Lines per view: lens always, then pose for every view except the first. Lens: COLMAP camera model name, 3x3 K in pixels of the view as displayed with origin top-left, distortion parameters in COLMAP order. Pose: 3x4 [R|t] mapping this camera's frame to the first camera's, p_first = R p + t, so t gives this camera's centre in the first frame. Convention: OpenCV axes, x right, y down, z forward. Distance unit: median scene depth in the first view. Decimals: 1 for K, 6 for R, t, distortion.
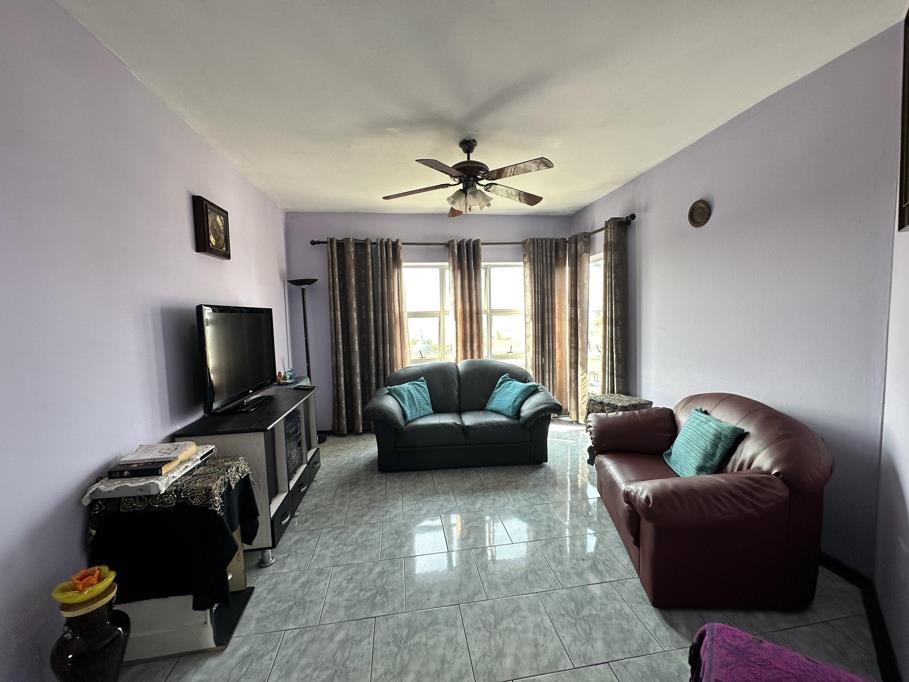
lens RADIAL K [[356.4, 0, 454.5], [0, 356.4, 341.0], [0, 0, 1]] dist [-0.028140, -0.000028]
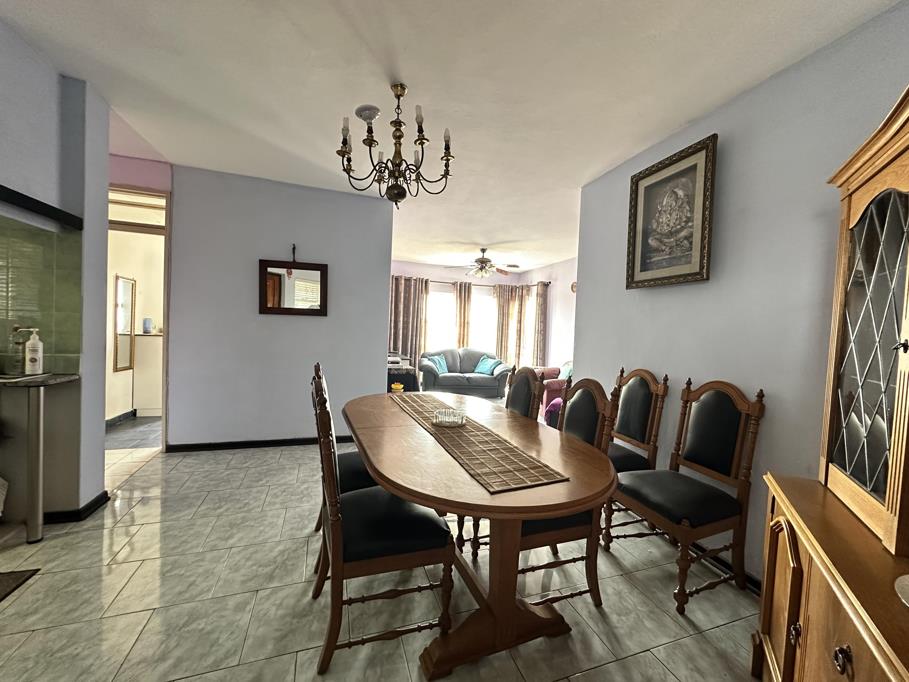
lens RADIAL K [[363.6, 0, 455.7], [0, 363.6, 339.4], [0, 0, 1]] dist [-0.002018, -0.000183]
pose [[0.980751, 0.064717, 0.184228, -0.362912], [-0.056708, 0.997216, -0.048419, 0.106267], [-0.186848, 0.037039, 0.981690, -0.866115]]
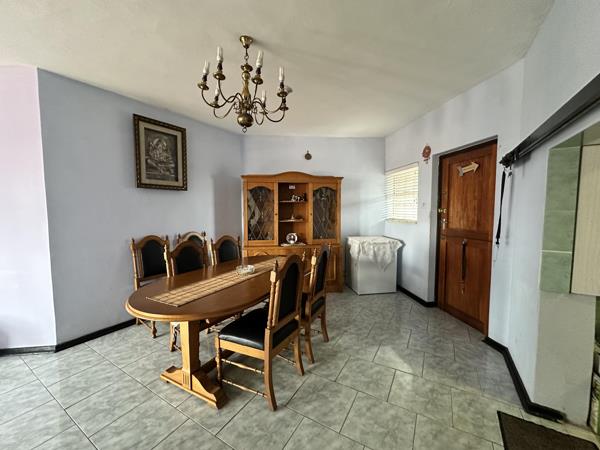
lens RADIAL K [[240.0, 0, 300.8], [0, 240.0, 223.9], [0, 0, 1]] dist [-0.002018, -0.000183]
pose [[-0.772479, -0.011338, 0.634939, -0.761079], [0.072211, 0.991787, 0.105563, 0.025194], [-0.630921, 0.127395, -0.765316, 0.020946]]
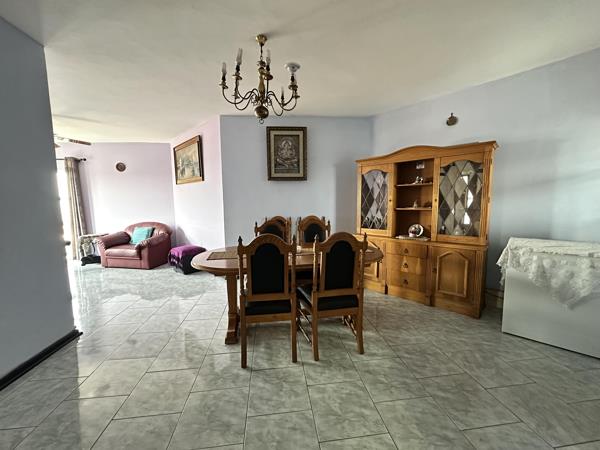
lens RADIAL K [[240.0, 0, 300.8], [0, 240.0, 223.9], [0, 0, 1]] dist [-0.002018, -0.000183]
pose [[0.030104, -0.067784, 0.997246, -0.921579], [0.086329, 0.994146, 0.064968, 0.083893], [-0.995812, 0.084135, 0.035780, -0.393926]]
